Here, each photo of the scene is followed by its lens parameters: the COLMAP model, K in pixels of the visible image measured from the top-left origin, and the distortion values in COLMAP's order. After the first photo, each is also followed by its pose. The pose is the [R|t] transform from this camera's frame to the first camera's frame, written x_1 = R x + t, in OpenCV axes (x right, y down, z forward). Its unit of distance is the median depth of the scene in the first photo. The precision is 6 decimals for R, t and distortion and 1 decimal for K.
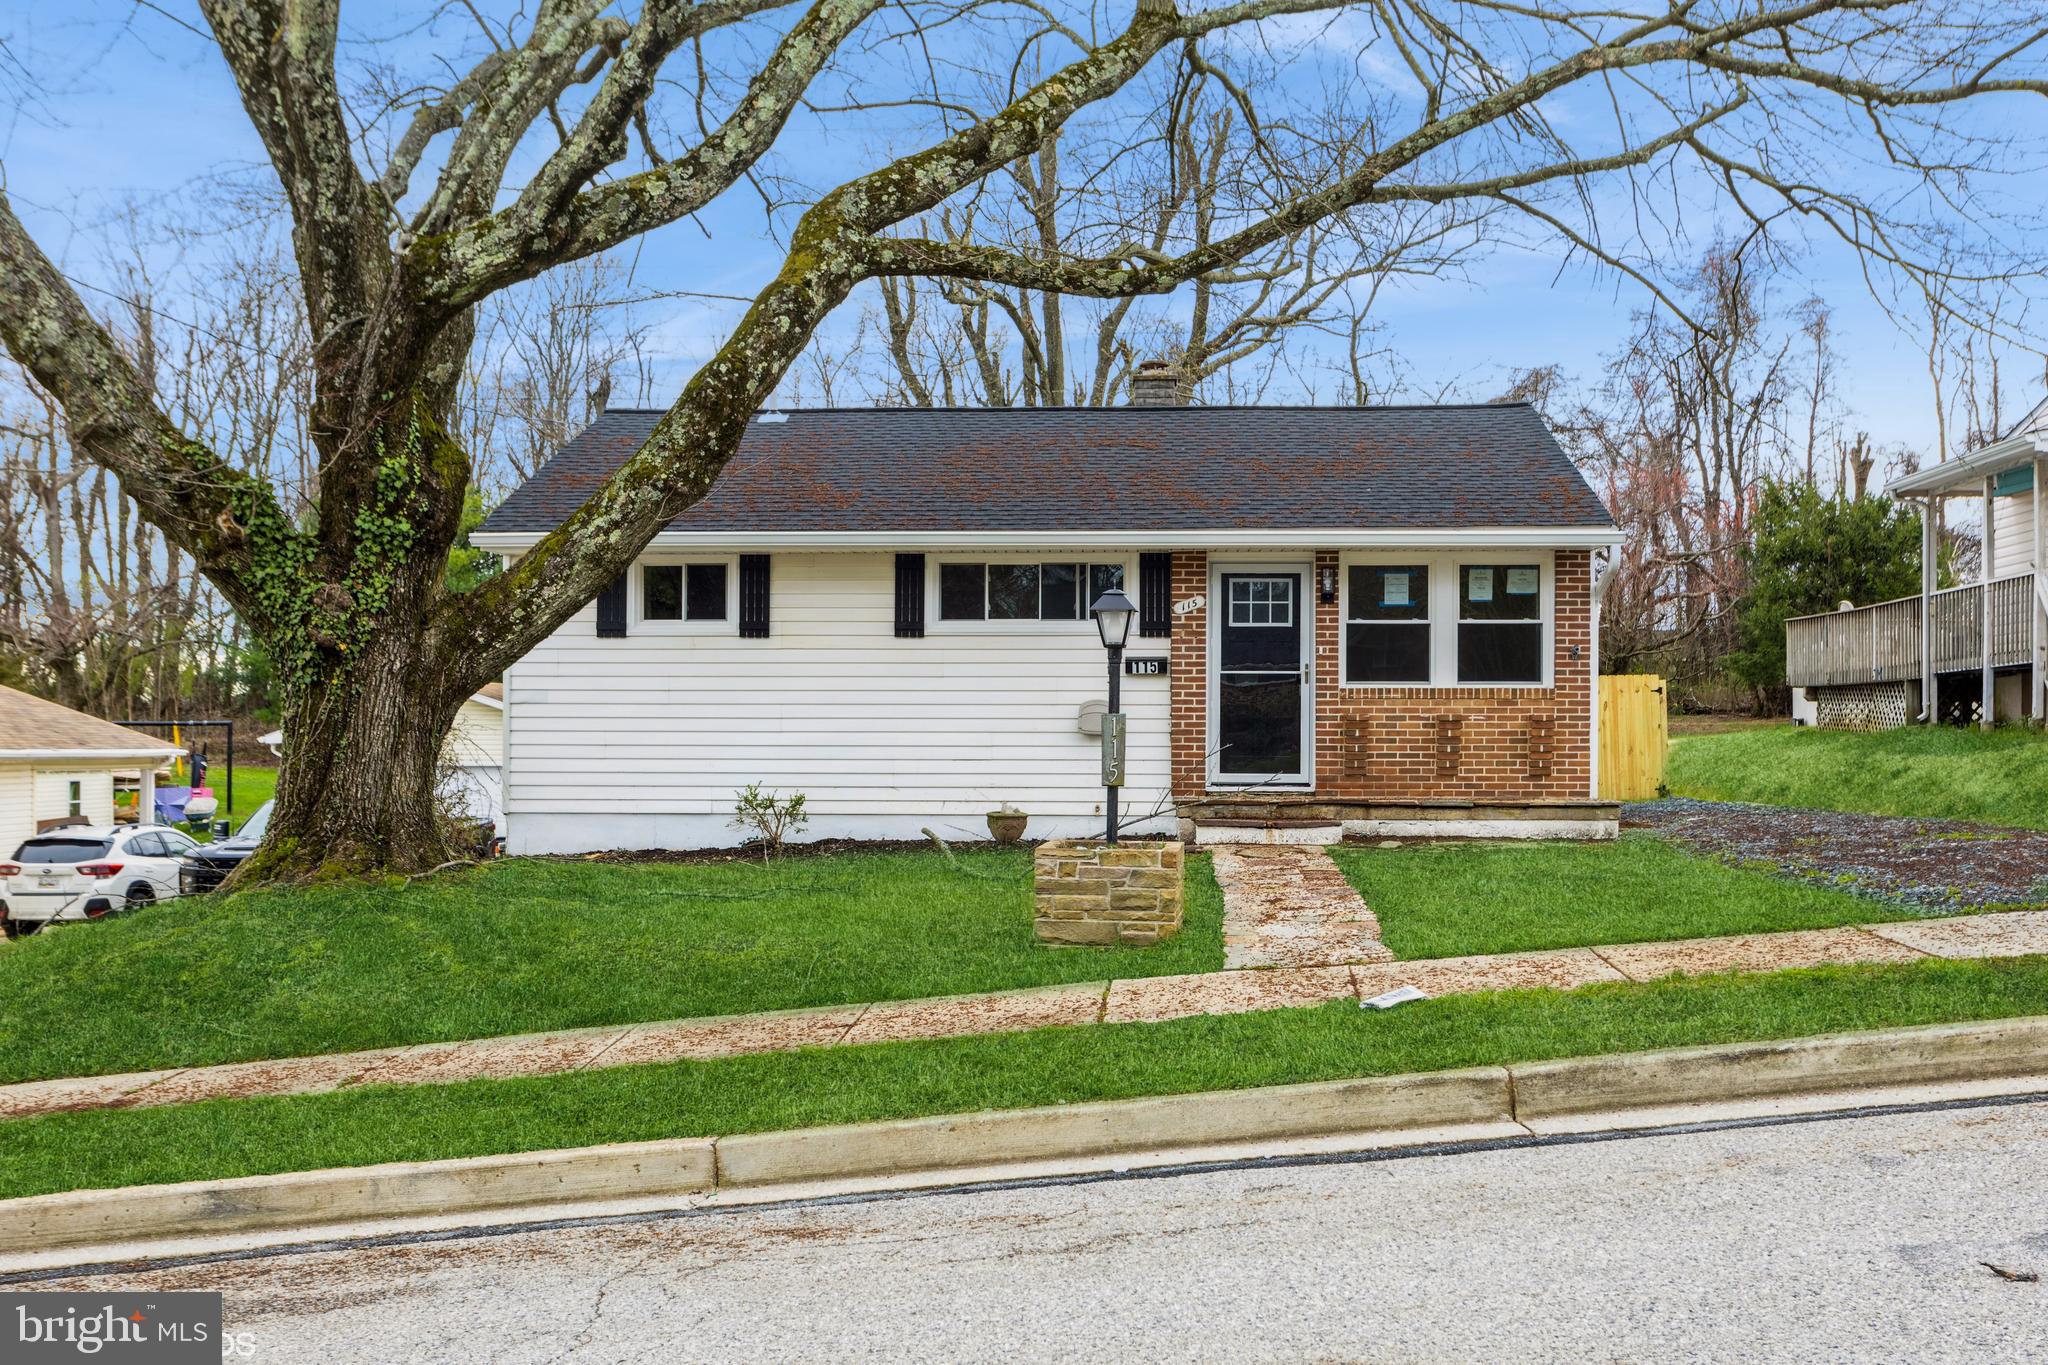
lens RADIAL K [[2092.0, 0, 1024.0], [0, 2092.0, 682.5], [0, 0, 1]] dist [-0.078189, -0.013410]
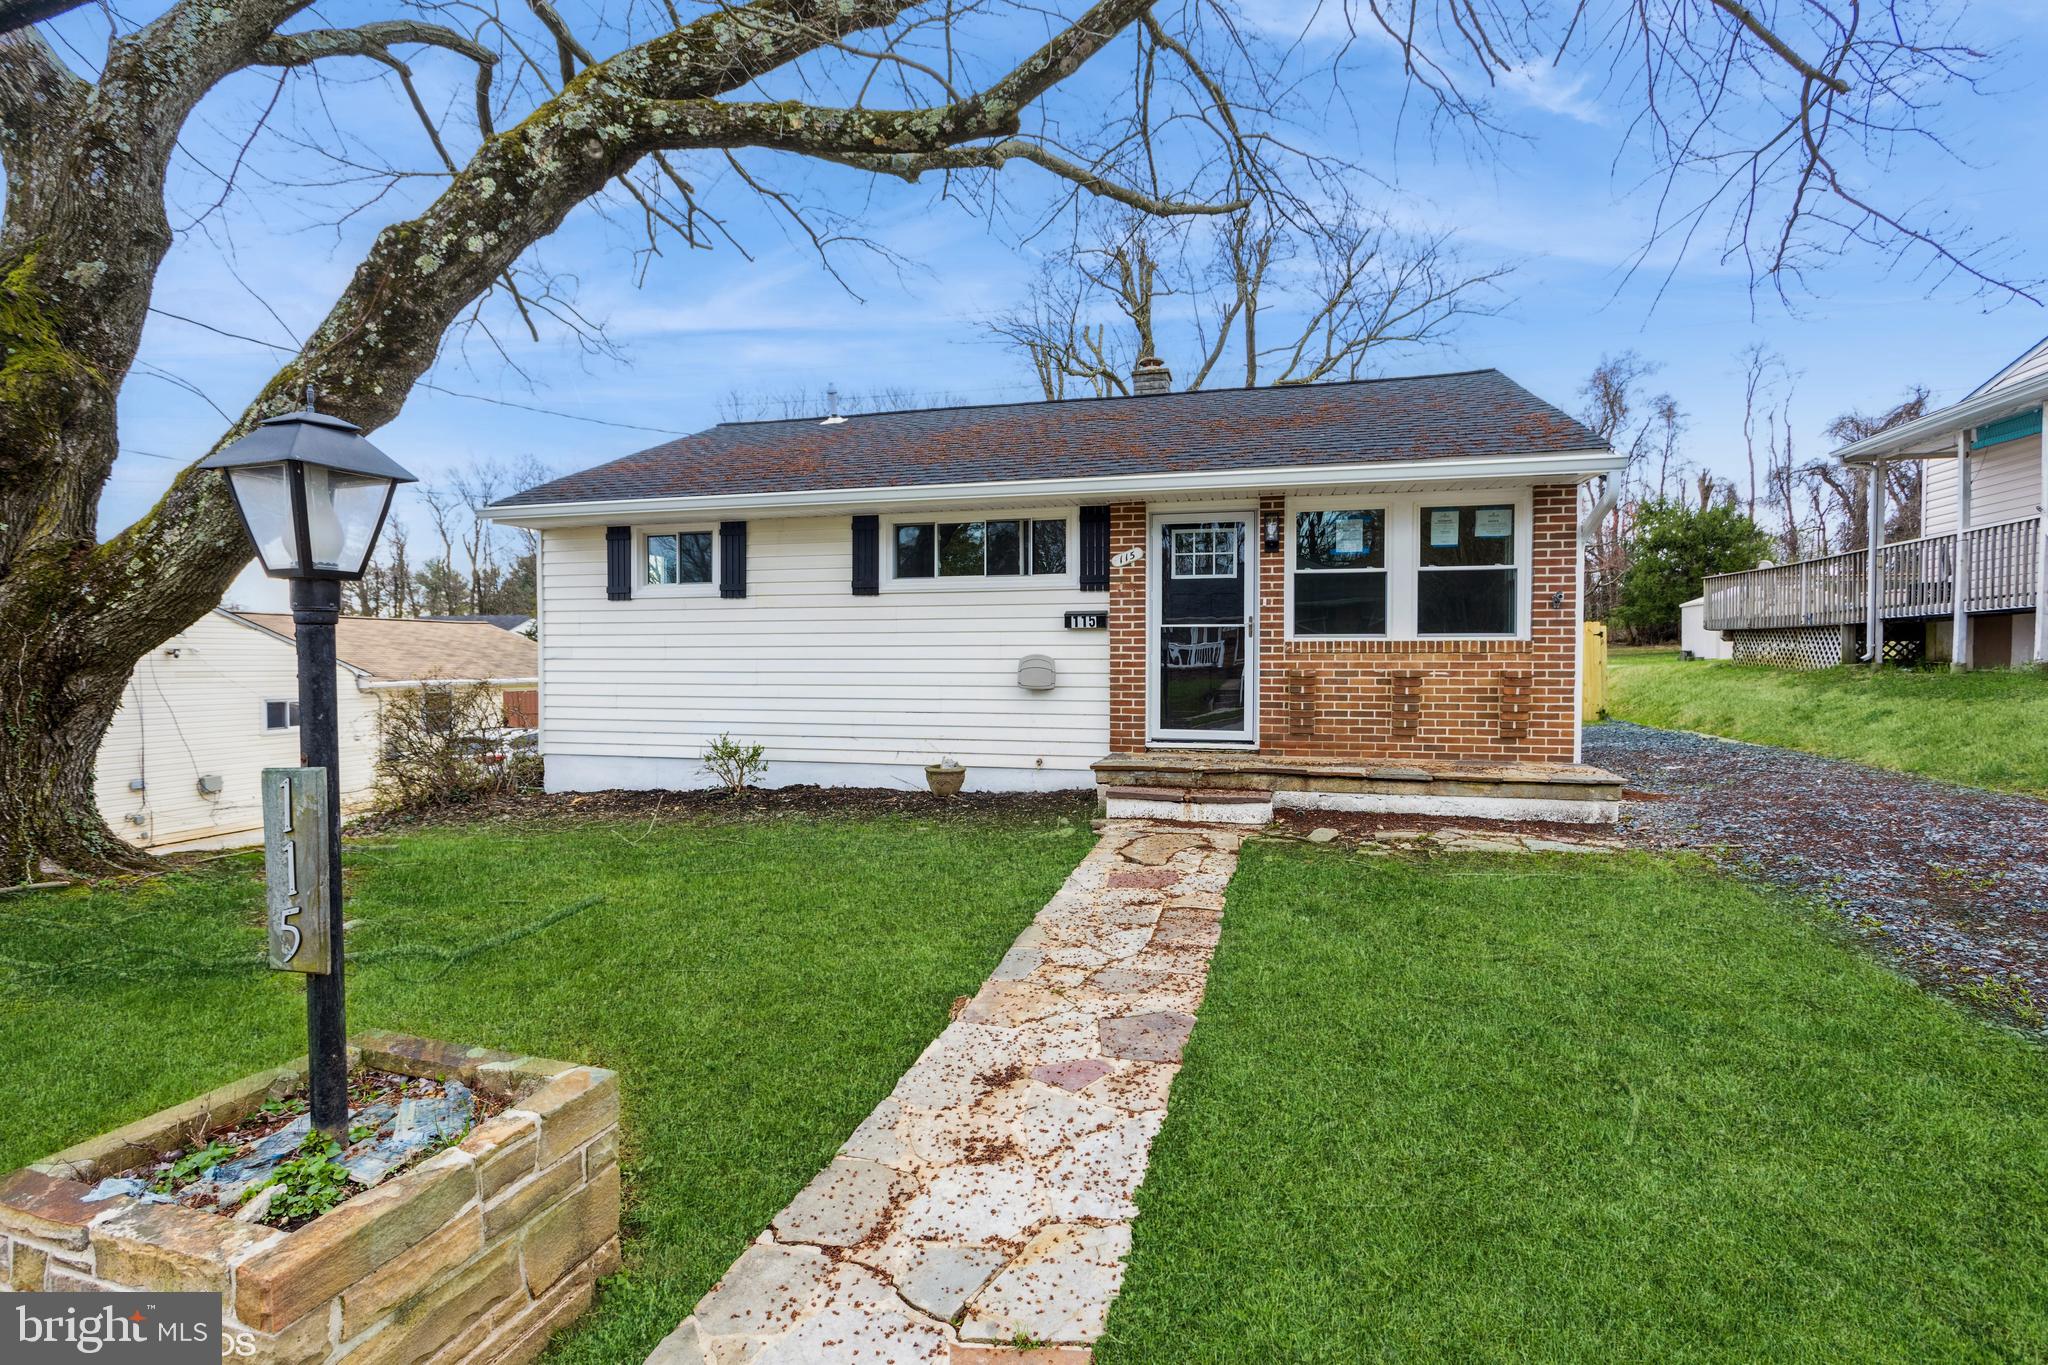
lens RADIAL K [[995.3, 0, 1022.5], [0, 995.3, 666.3], [0, 0, 1]] dist [-0.018169, 0.000872]
pose [[0.981263, -0.001628, -0.192665, 0.120905], [0.009165, 0.999227, 0.038237, -0.004457], [0.192454, -0.039287, 0.980519, 0.533964]]
